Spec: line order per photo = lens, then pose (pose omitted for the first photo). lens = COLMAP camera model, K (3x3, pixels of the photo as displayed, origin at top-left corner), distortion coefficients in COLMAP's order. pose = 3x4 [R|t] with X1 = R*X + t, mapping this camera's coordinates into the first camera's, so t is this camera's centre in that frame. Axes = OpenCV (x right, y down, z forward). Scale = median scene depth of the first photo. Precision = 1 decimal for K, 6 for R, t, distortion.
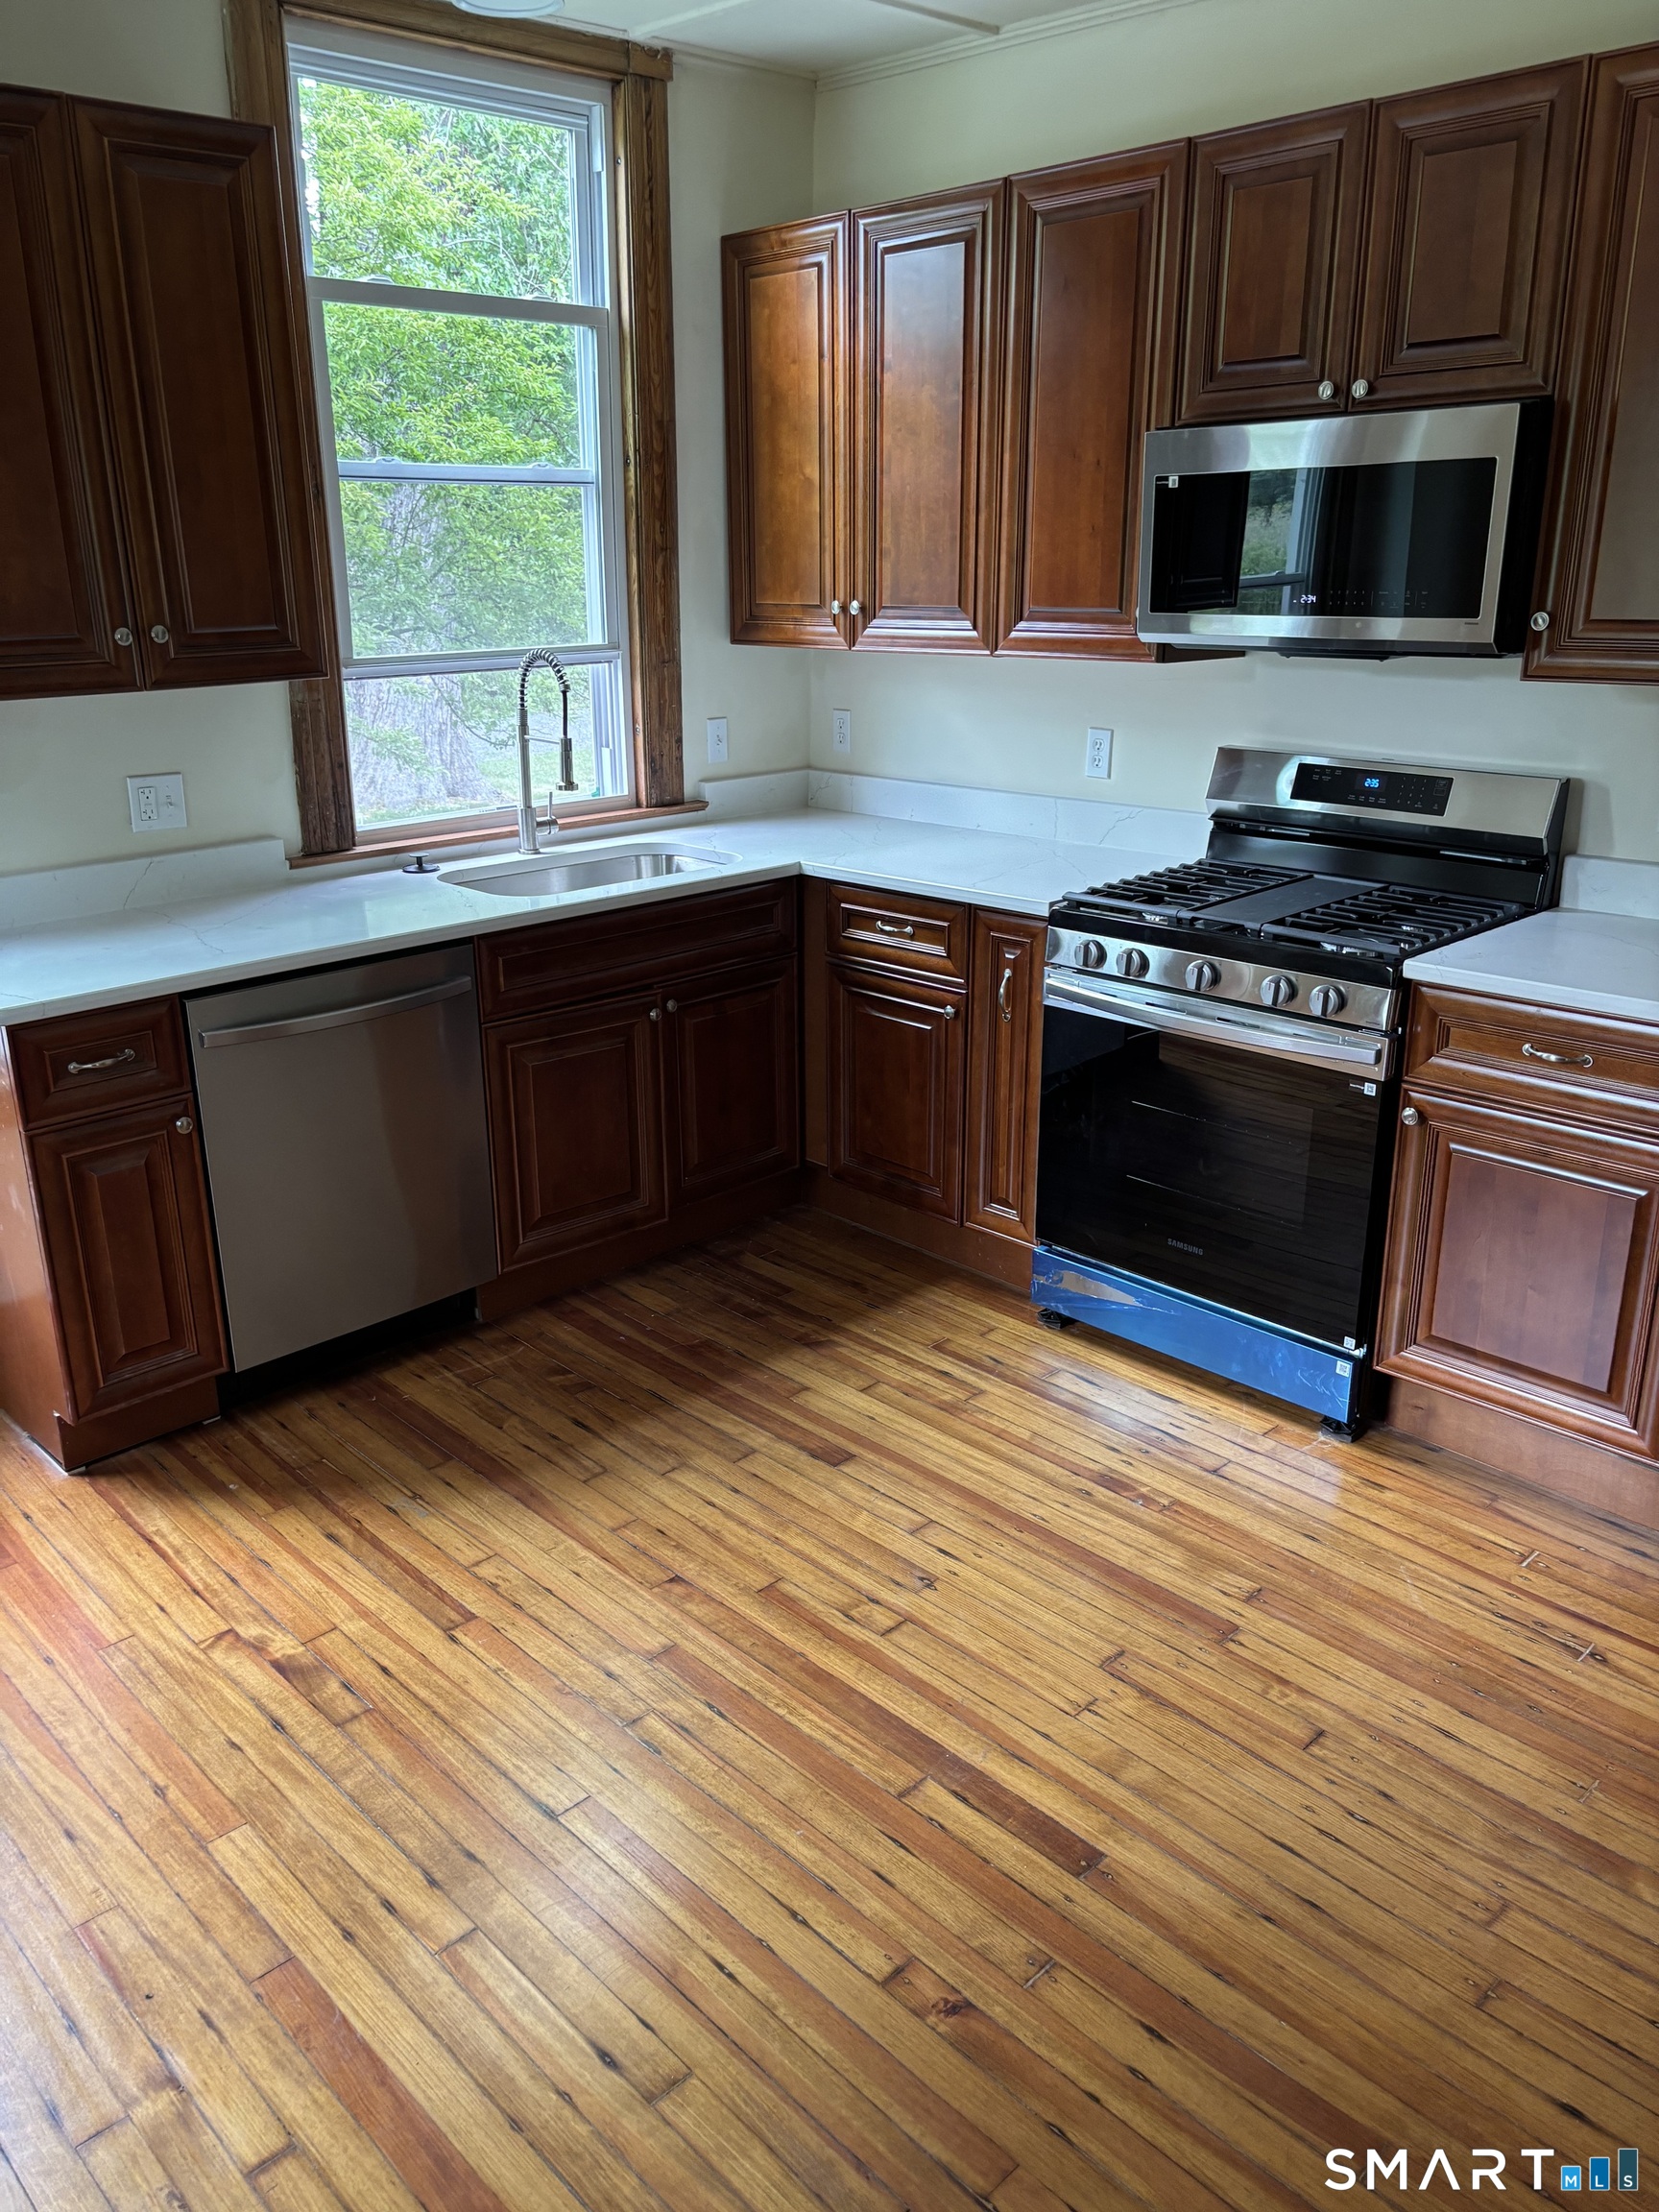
lens RADIAL K [[1671.0, 0, 828.1], [0, 1671.0, 1104.4], [0, 0, 1]] dist [0.004263, 0.002092]
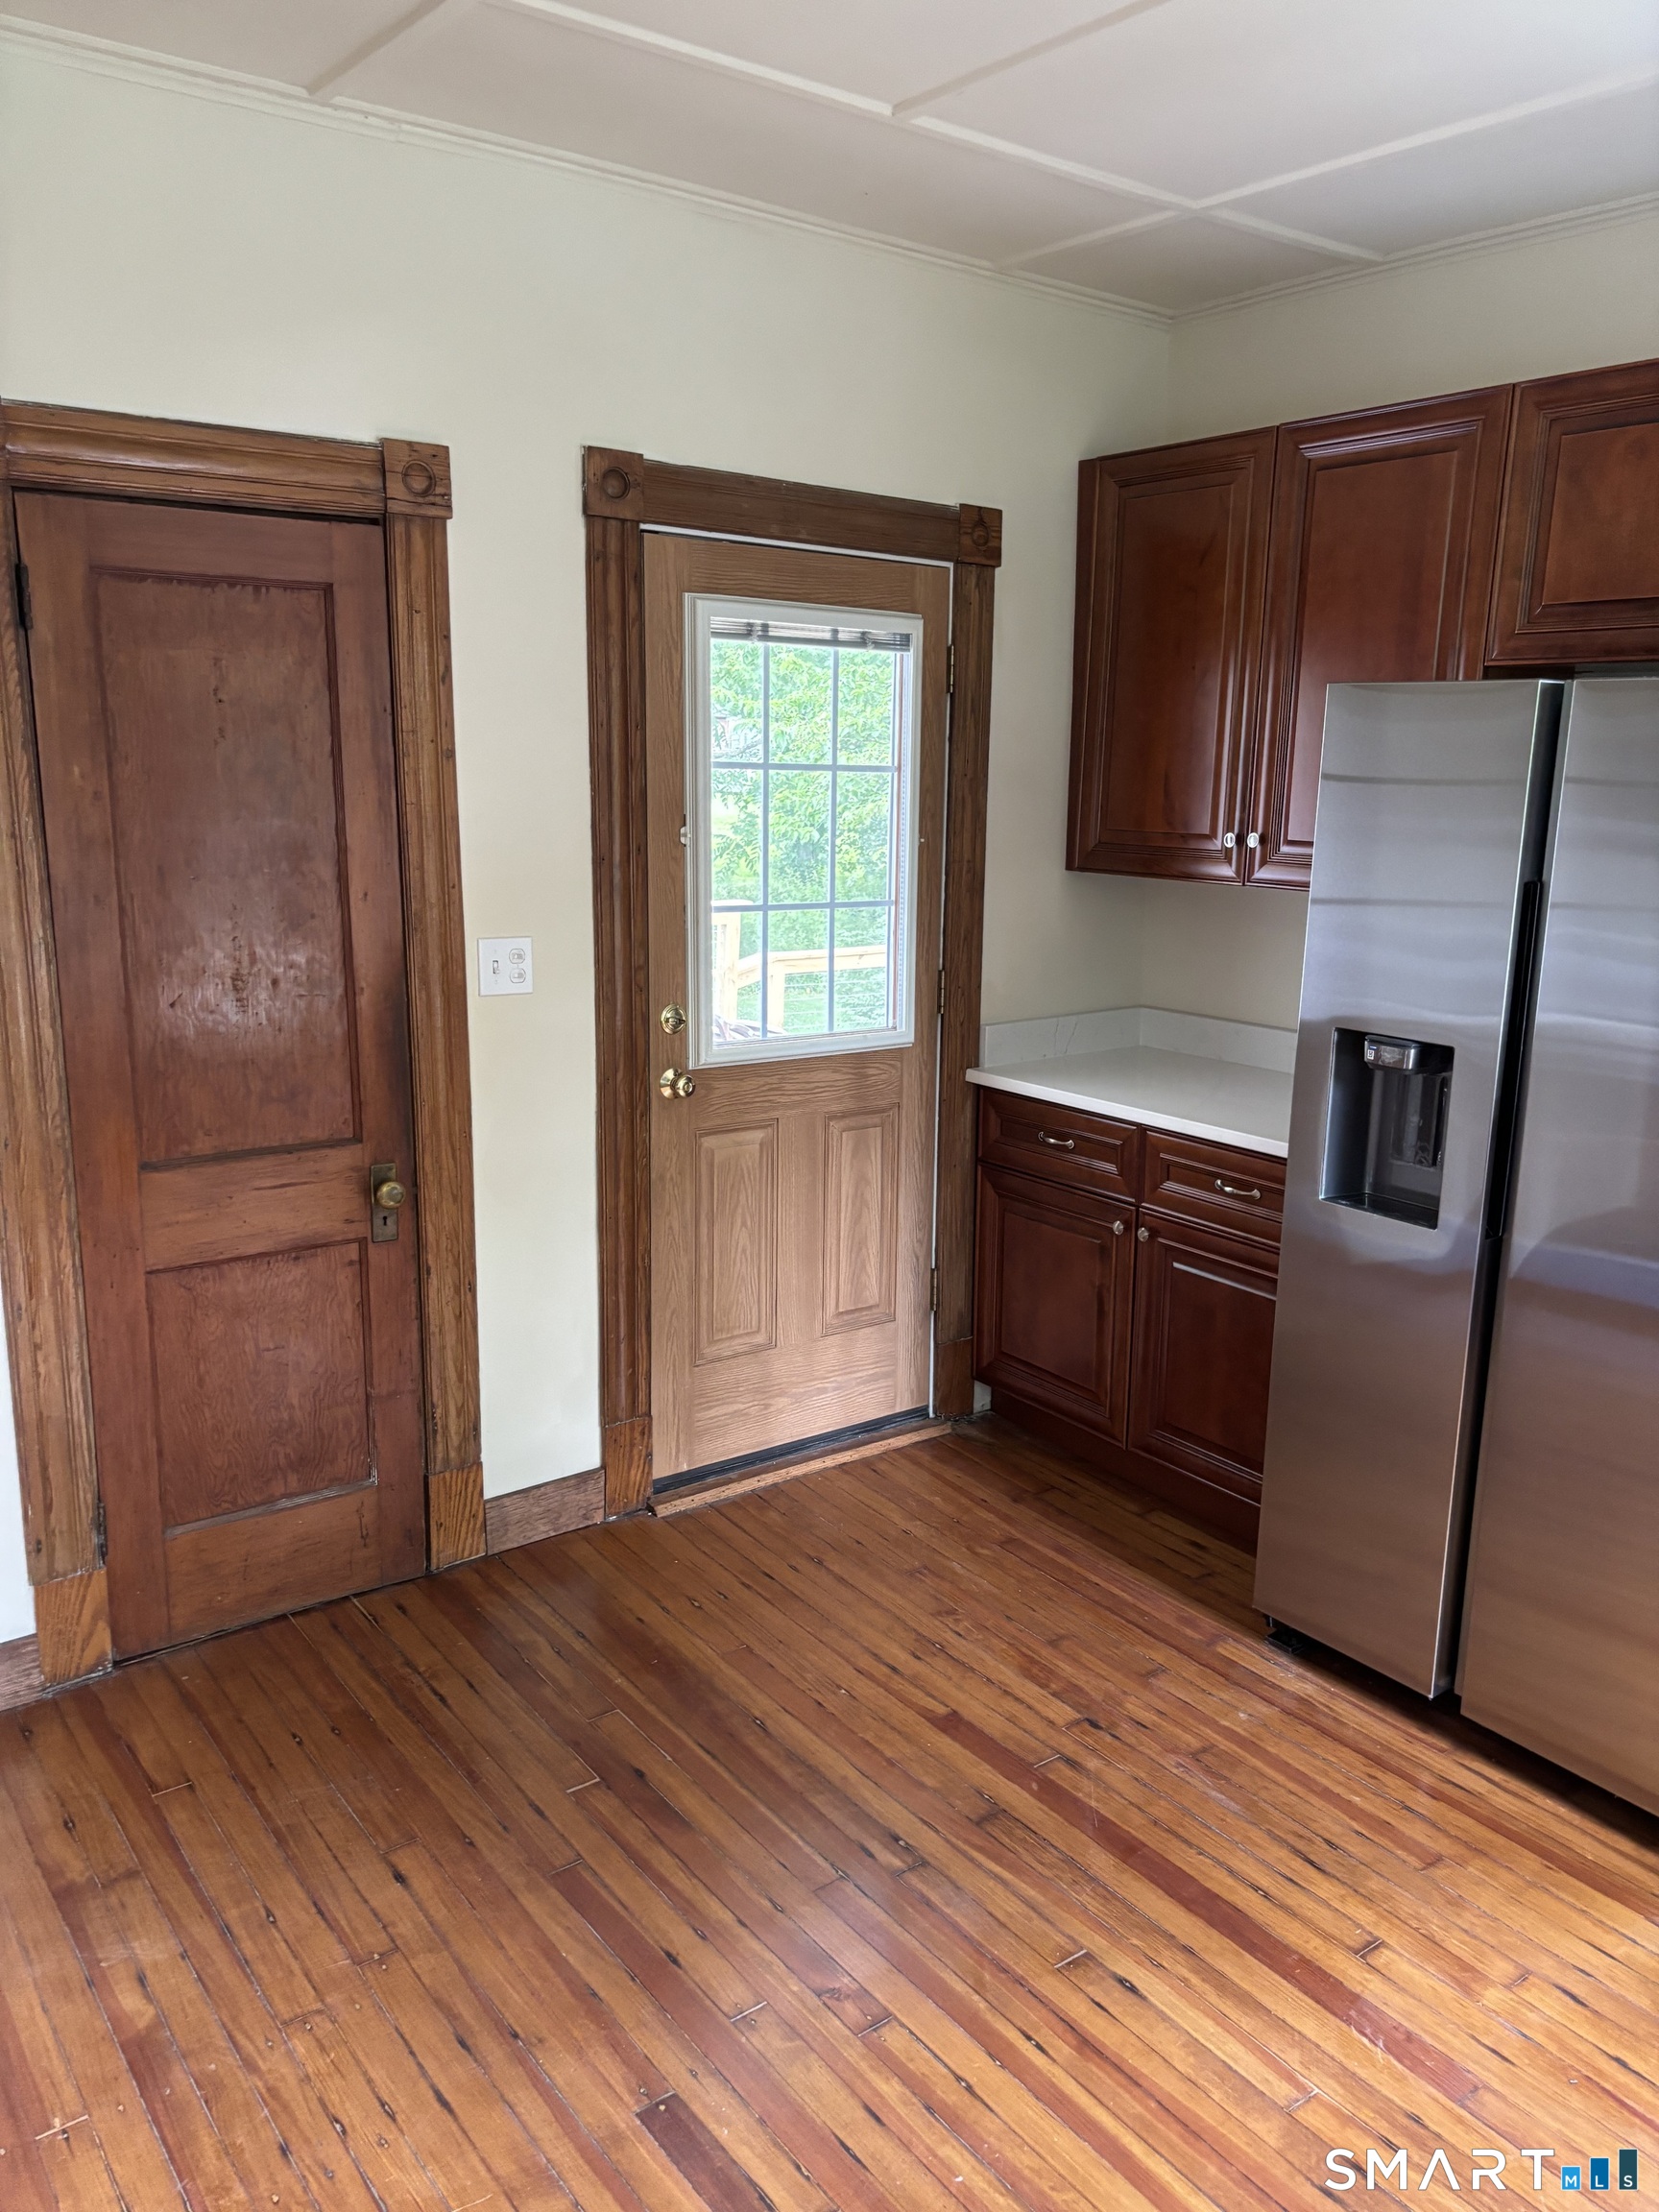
lens RADIAL K [[1671.0, 0, 831.8], [0, 1671.0, 1110.7], [0, 0, 1]] dist [0.004263, 0.002092]
pose [[-0.991579, -0.038843, 0.123541, -0.040925], [0.029528, 0.861021, 0.507712, -0.541896], [-0.126092, 0.507084, -0.852623, 1.590242]]
